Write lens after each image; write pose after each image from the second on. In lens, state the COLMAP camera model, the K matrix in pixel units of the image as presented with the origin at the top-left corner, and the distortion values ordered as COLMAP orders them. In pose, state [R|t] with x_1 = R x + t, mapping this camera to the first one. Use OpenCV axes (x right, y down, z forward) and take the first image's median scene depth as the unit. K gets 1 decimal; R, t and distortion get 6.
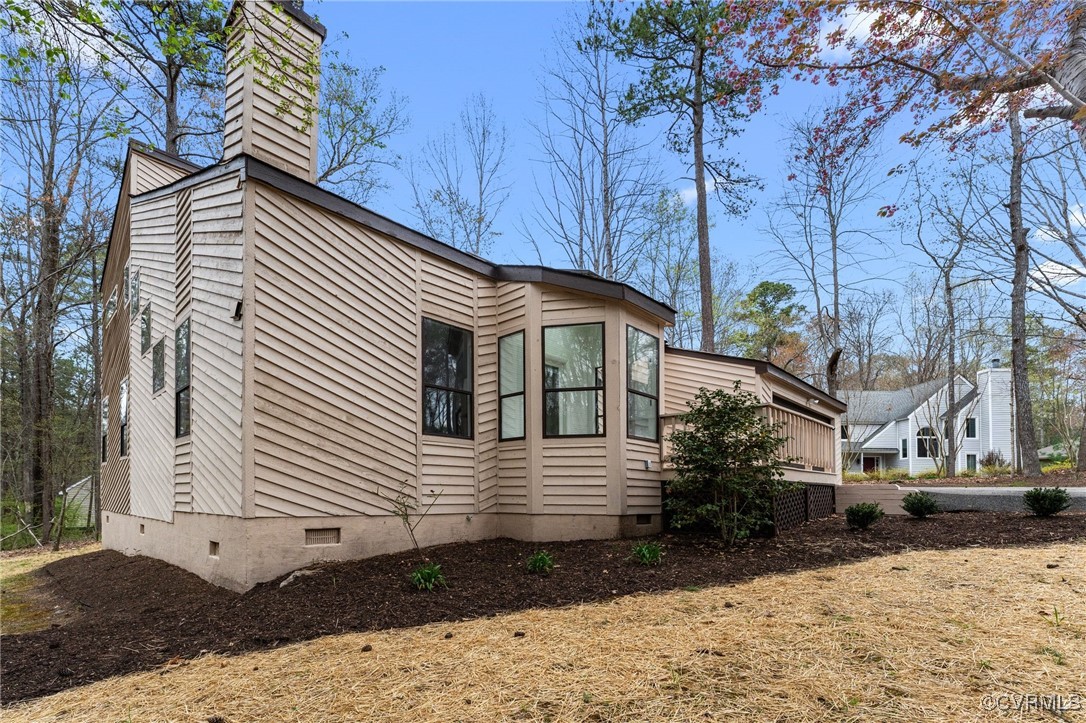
lens RADIAL K [[475.4, 0, 543.6], [0, 475.4, 402.1], [0, 0, 1]] dist [0.013486, 0.000156]
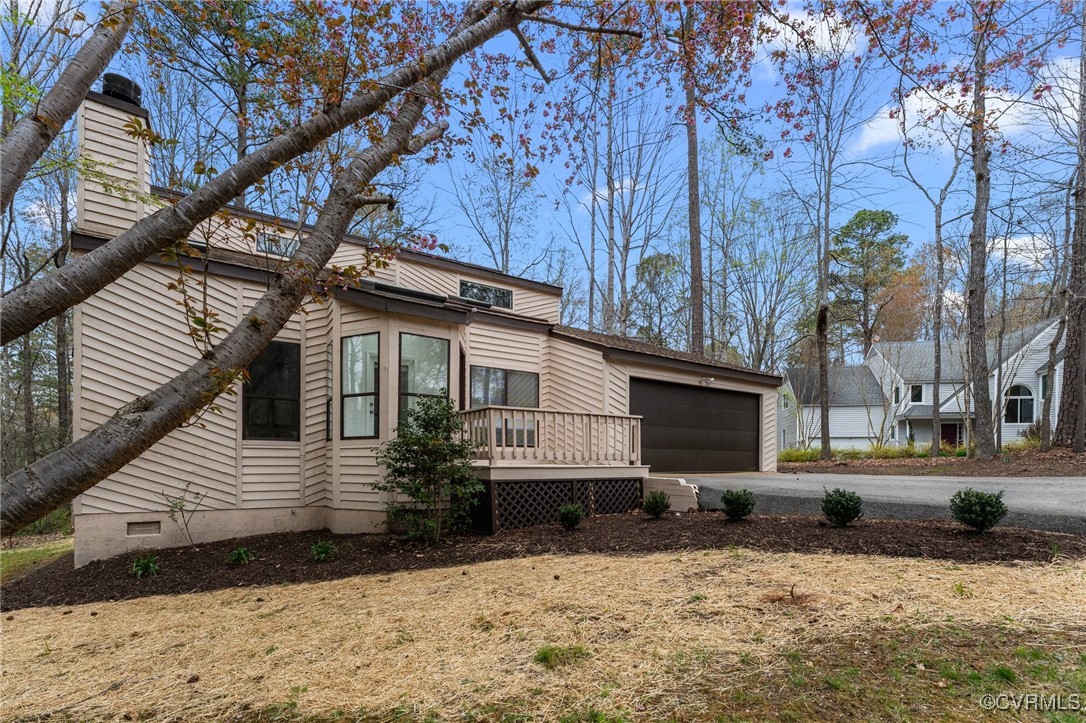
lens RADIAL K [[517.1, 0, 543.9], [0, 517.1, 363.9], [0, 0, 1]] dist [0.006587, 0.000299]
pose [[0.969108, -0.057894, -0.239747, 0.736209], [0.057665, 0.998304, -0.007977, -0.061433], [0.239802, -0.006094, 0.970803, -0.049298]]
